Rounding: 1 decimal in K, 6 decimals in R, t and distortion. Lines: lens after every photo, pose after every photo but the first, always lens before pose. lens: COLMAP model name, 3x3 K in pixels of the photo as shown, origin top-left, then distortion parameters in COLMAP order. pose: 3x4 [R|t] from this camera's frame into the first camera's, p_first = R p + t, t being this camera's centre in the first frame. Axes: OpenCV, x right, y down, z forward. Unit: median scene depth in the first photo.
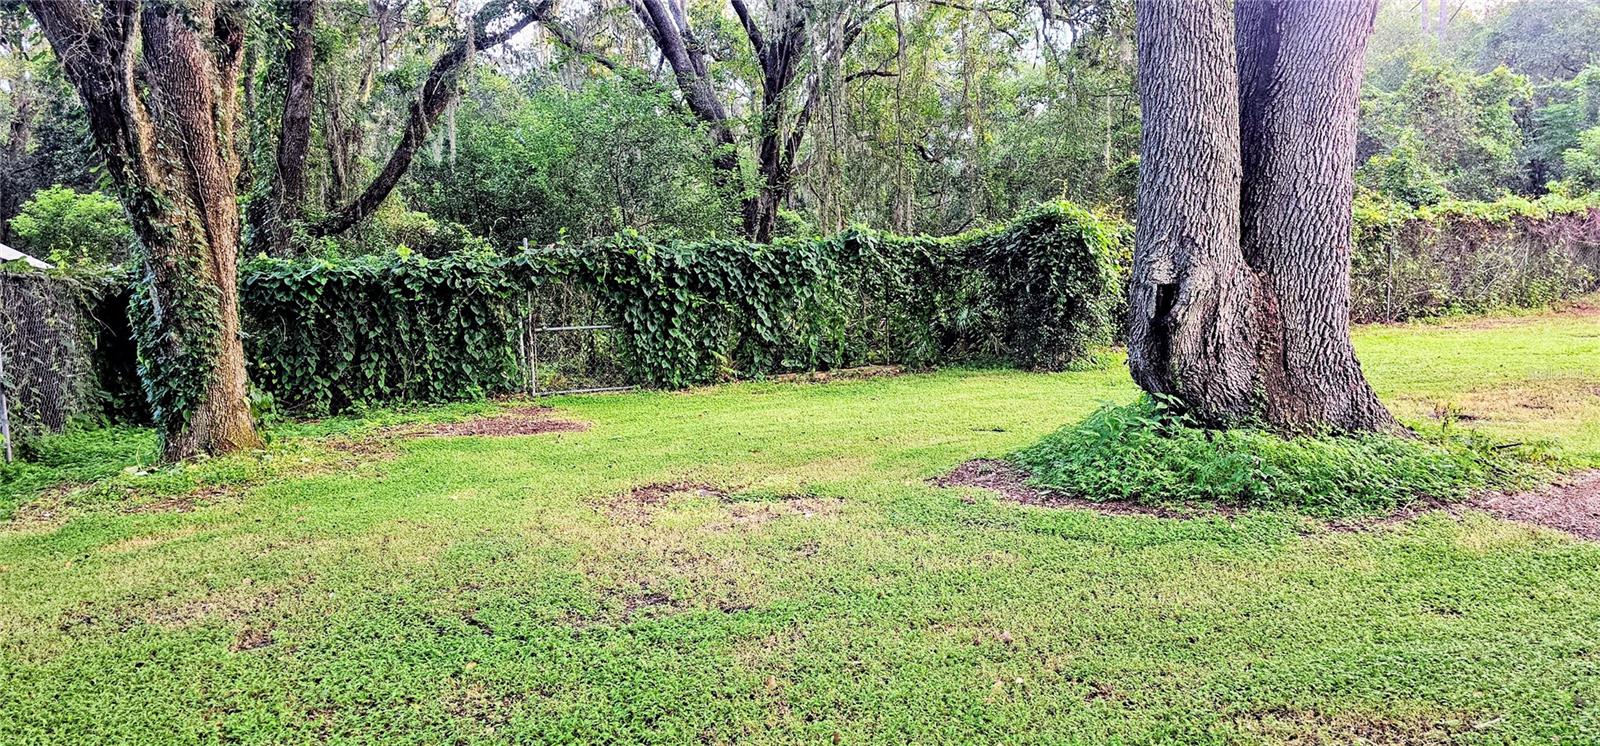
lens RADIAL K [[1112.2, 0, 790.2], [0, 1112.2, 374.6], [0, 0, 1]] dist [0.178921, -0.203201]
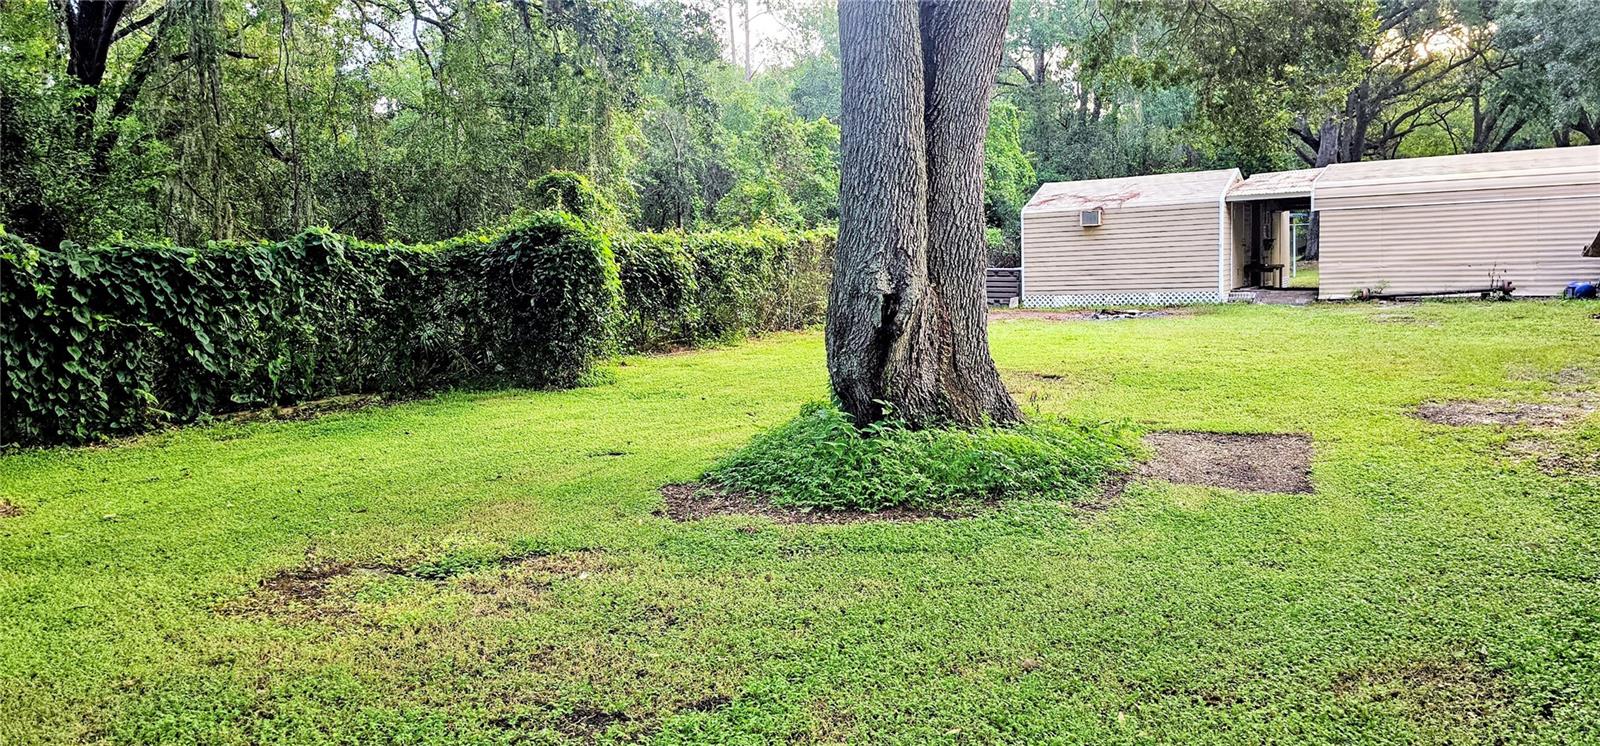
lens RADIAL K [[1112.2, 0, 790.2], [0, 1112.2, 374.6], [0, 0, 1]] dist [0.178921, -0.203201]
pose [[0.812068, -0.052537, 0.581193, -0.162057], [0.060527, 0.998151, 0.005656, -0.008354], [-0.580416, 0.030585, 0.813746, 0.108147]]
